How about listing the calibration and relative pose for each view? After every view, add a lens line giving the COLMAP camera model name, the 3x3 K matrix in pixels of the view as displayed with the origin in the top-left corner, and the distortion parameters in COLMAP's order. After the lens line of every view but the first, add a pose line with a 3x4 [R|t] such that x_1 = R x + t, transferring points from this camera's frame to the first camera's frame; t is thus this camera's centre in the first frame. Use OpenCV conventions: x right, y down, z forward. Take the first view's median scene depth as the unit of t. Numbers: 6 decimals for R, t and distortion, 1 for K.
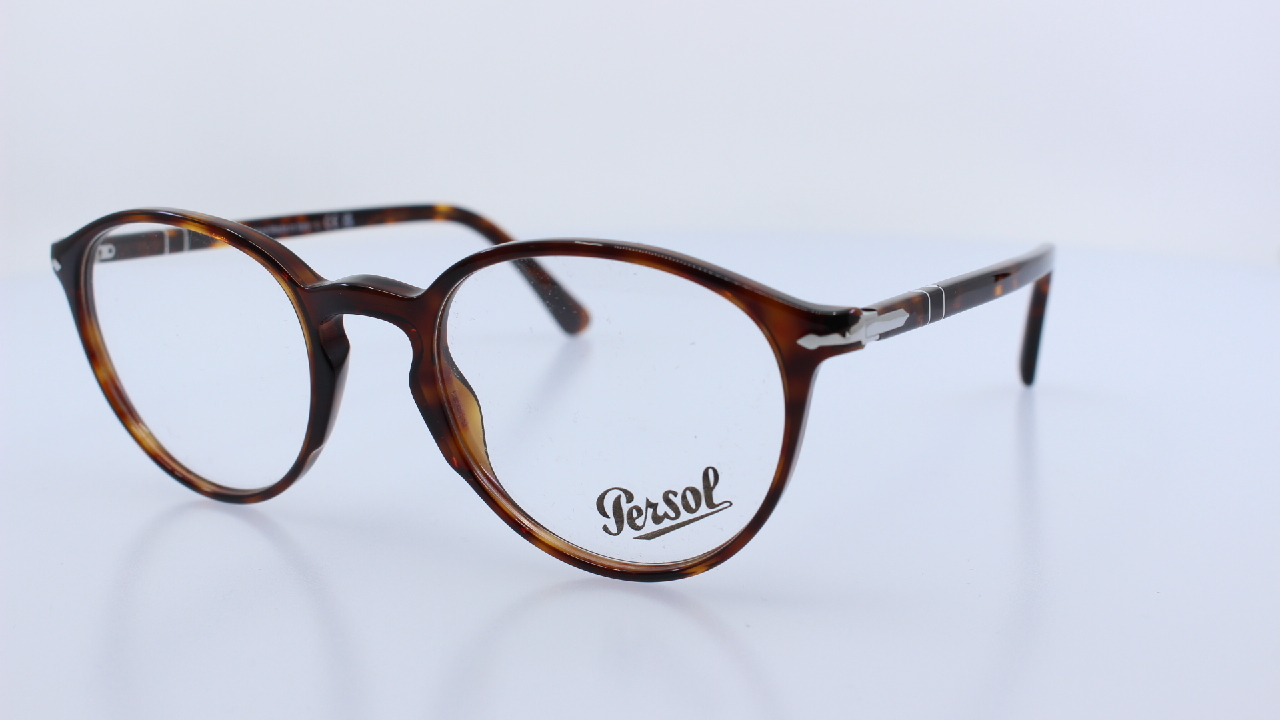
lens RADIAL K [[1597.4, 0, 640.0], [0, 1597.4, 360.0], [0, 0, 1]] dist [-0.104872, -0.008124]
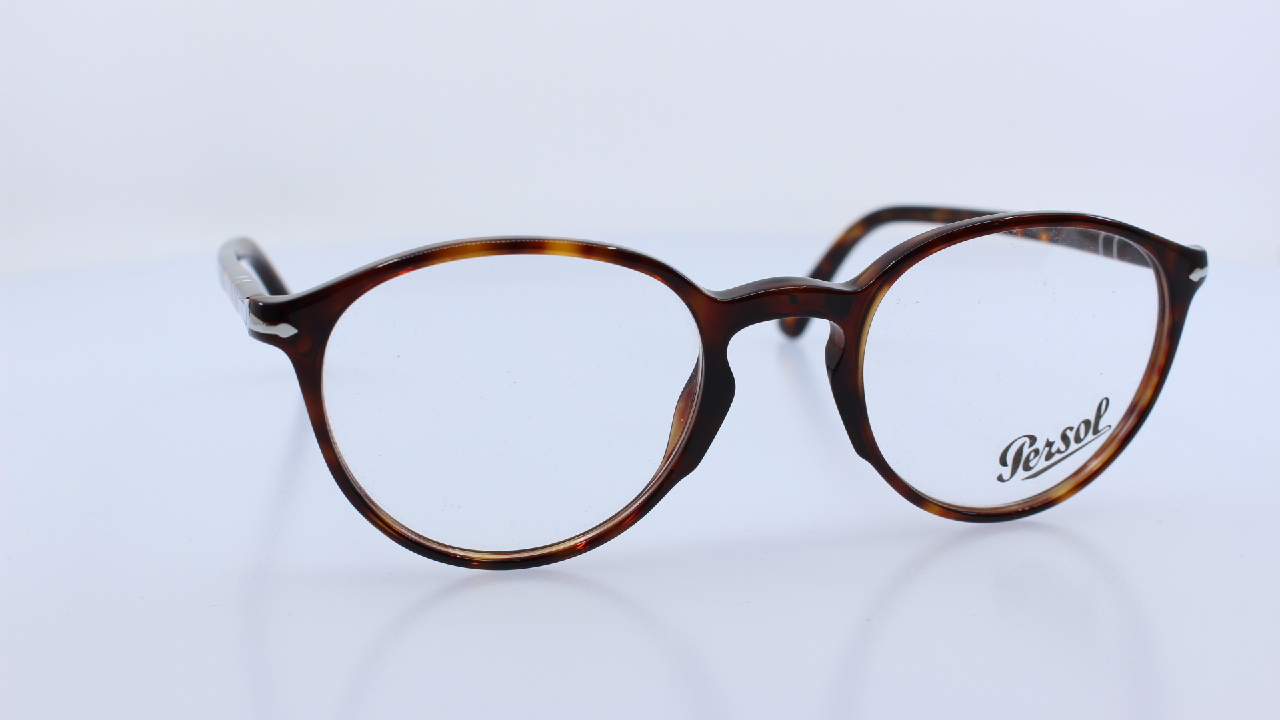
lens RADIAL K [[1631.6, 0, 640.0], [0, 1631.6, 360.0], [0, 0, 1]] dist [-0.117113, -0.009997]
pose [[0.723212, -0.163647, 0.670958, -0.944313], [0.147939, 0.985678, 0.080946, -0.100392], [-0.674595, 0.040720, 0.737064, 0.356795]]
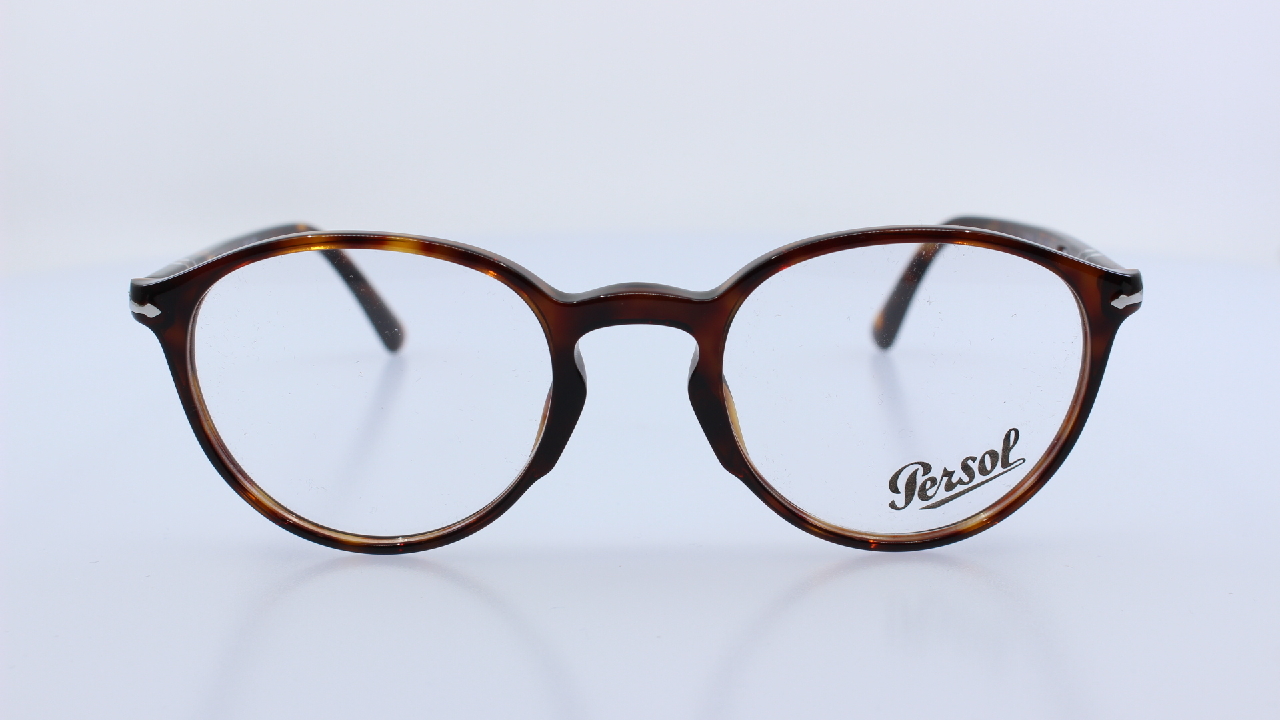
lens RADIAL K [[1631.6, 0, 640.0], [0, 1631.6, 360.0], [0, 0, 1]] dist [-0.117113, -0.009997]
pose [[0.873593, -0.120482, 0.471507, -0.659507], [0.106441, 0.992715, 0.056454, -0.064439], [-0.474874, 0.000870, 0.880053, 0.159067]]
